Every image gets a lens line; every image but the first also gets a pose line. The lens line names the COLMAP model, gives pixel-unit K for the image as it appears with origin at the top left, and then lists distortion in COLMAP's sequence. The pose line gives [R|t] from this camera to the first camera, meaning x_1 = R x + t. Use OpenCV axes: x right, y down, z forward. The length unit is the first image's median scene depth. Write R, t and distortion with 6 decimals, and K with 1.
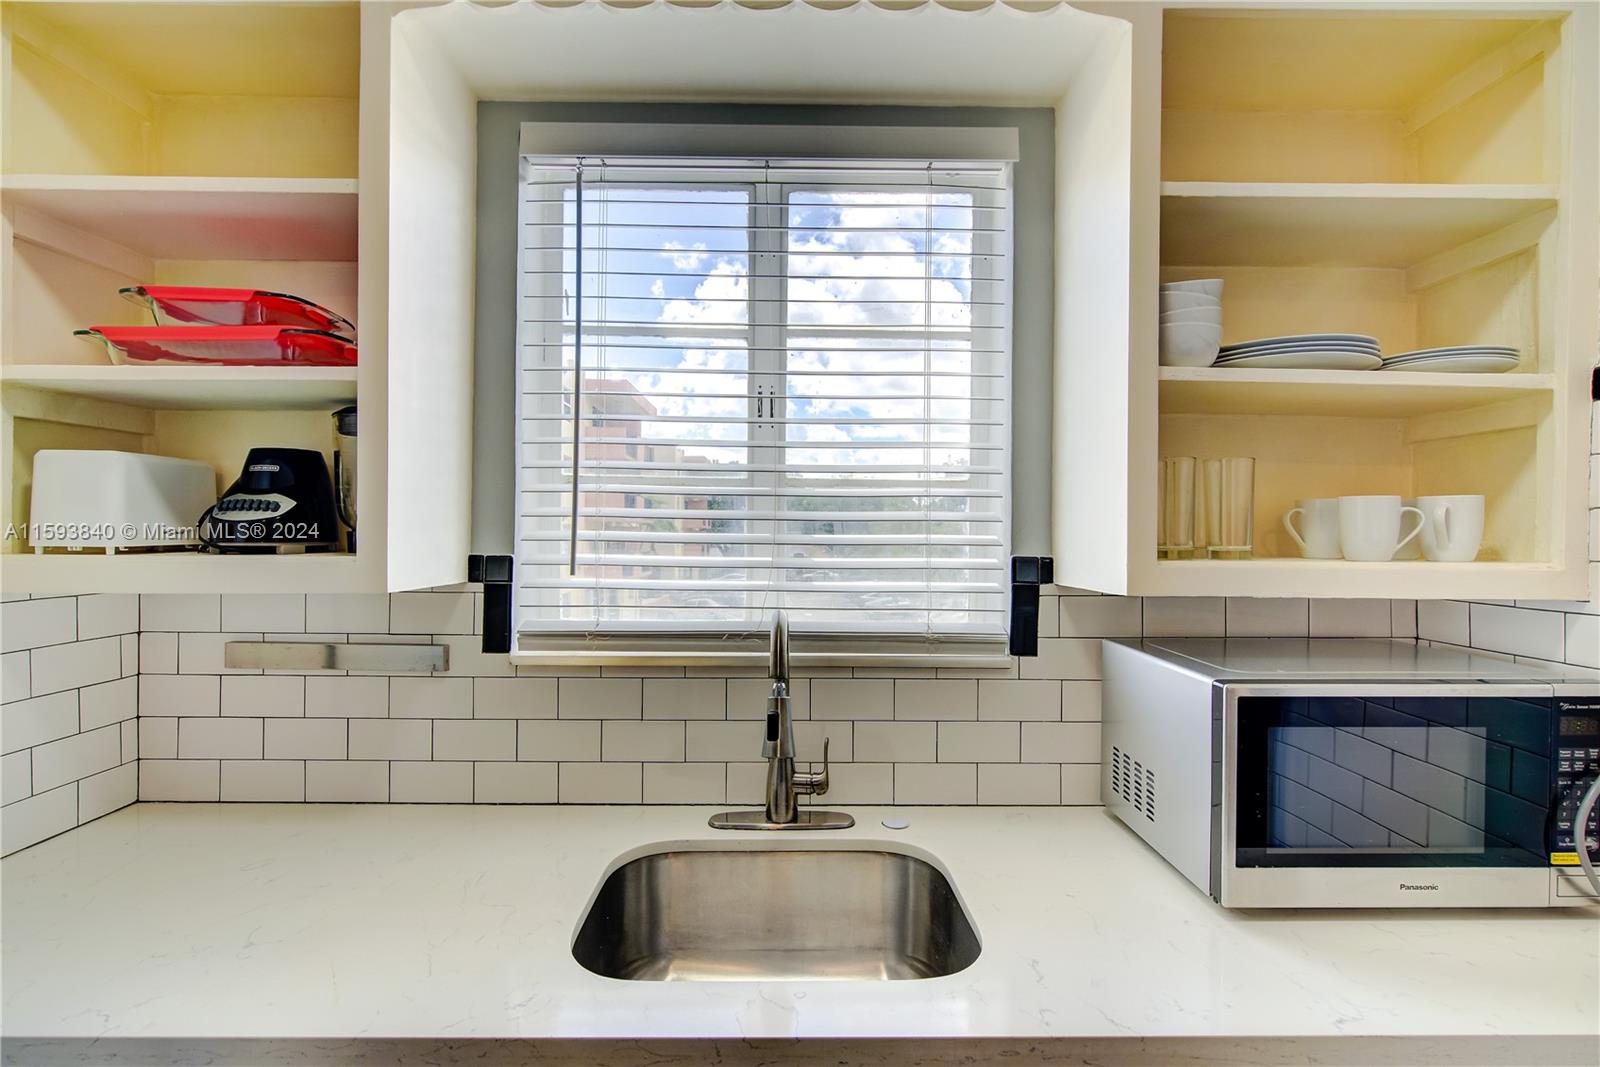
lens RADIAL K [[741.0, 0, 800.0], [0, 741.0, 530.9], [0, 0, 1]] dist [0.002413, 0.000084]
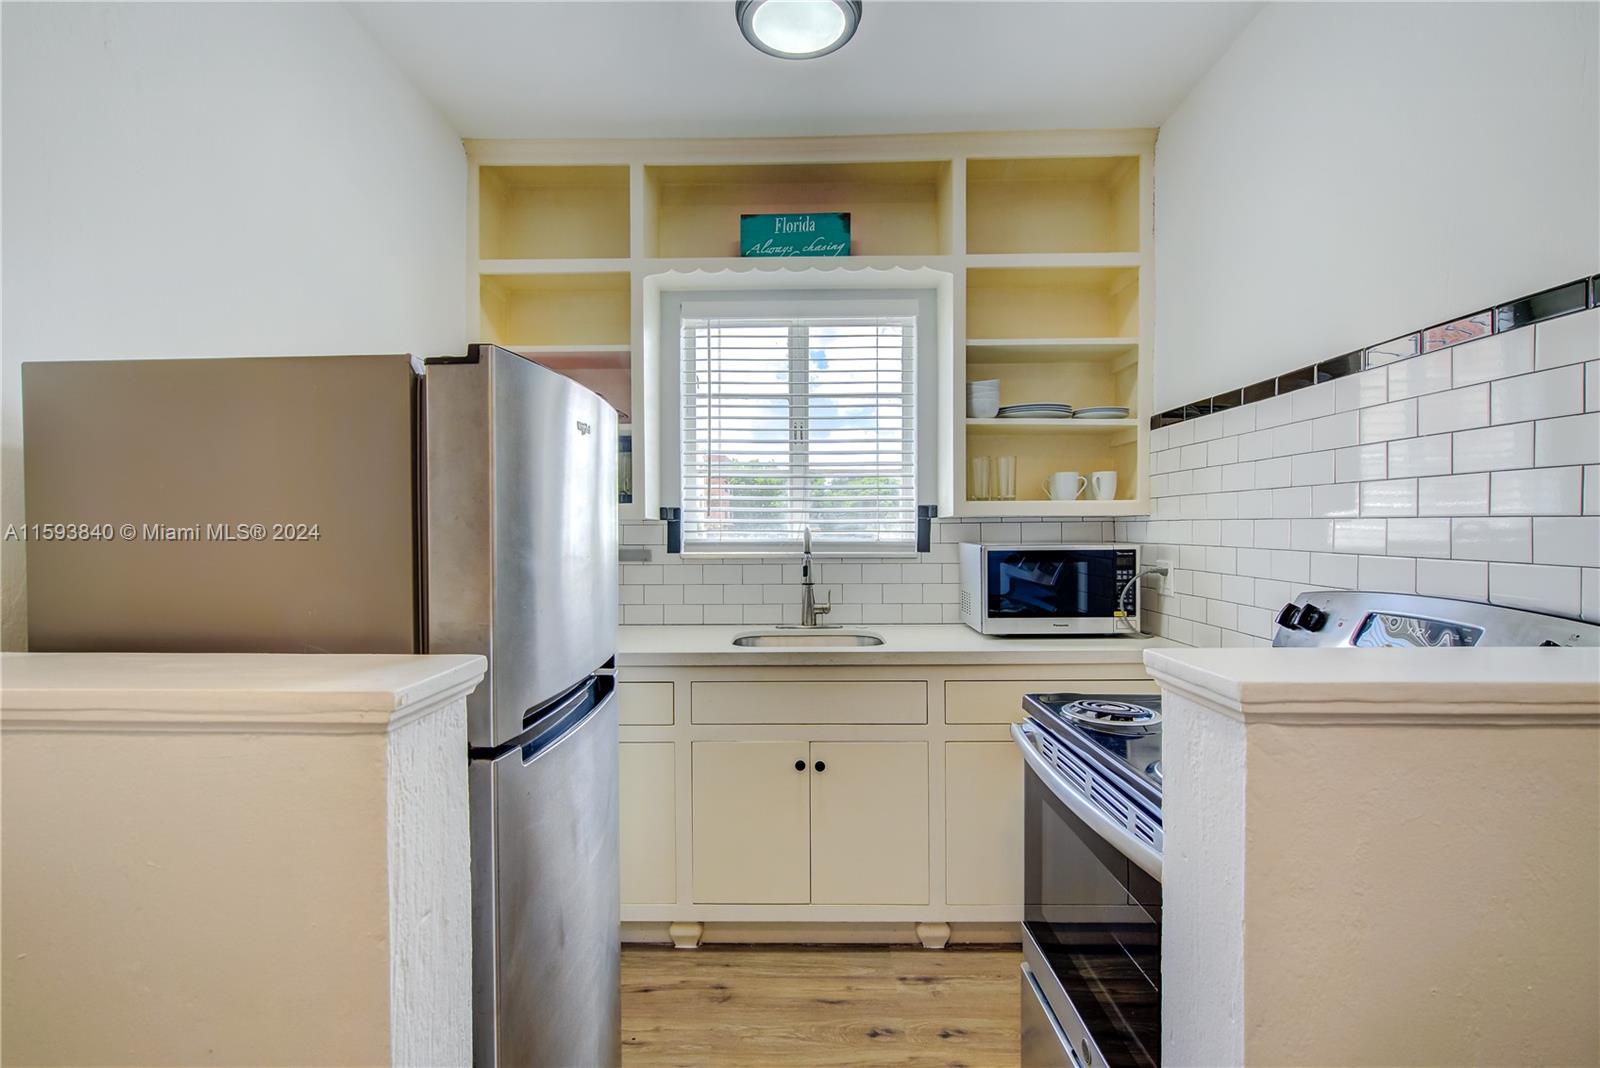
lens RADIAL K [[741.0, 0, 800.0], [0, 741.0, 531.4], [0, 0, 1]] dist [0.002413, 0.000084]
pose [[0.999549, -0.011722, -0.027650, 0.011642], [0.011804, 0.999926, 0.002813, 0.103814], [0.027615, -0.003138, 0.999614, -1.145540]]
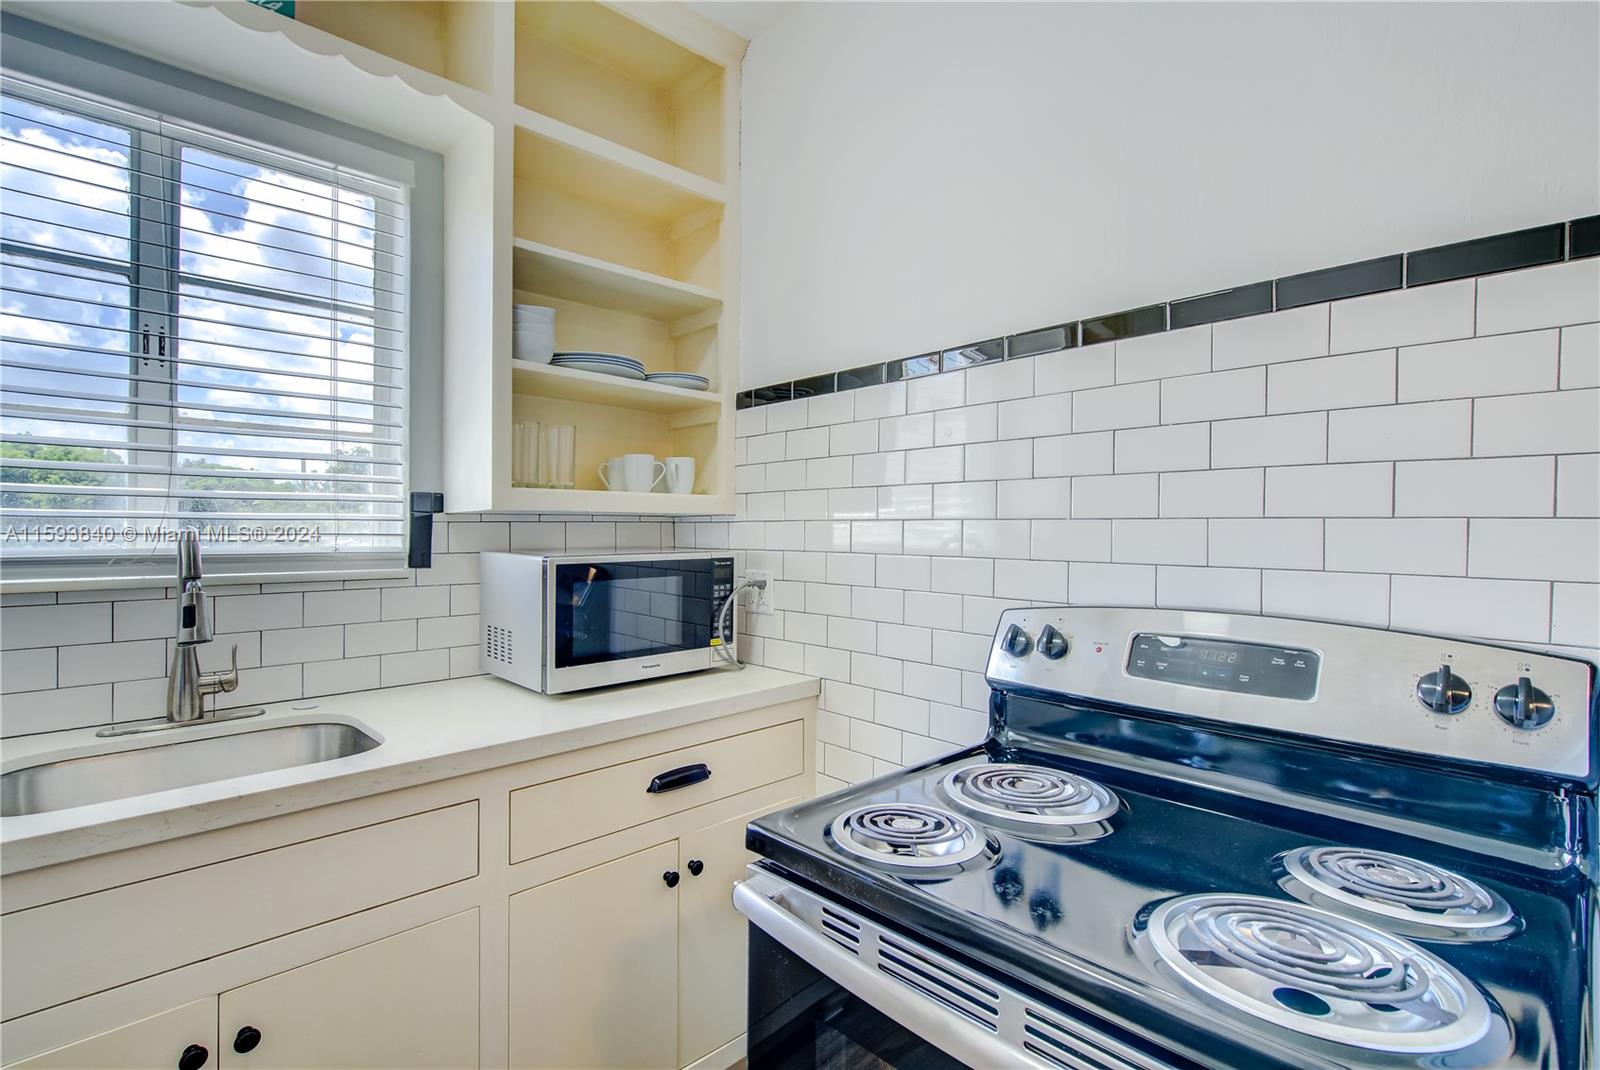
lens RADIAL K [[743.9, 0, 788.4], [0, 743.9, 523.9], [0, 0, 1]] dist [0.001611, 0.000698]
pose [[0.739015, -0.003193, 0.673682, -0.104670], [0.006269, 0.999978, -0.002137, 0.101966], [-0.673660, 0.005802, 0.739018, -0.418681]]
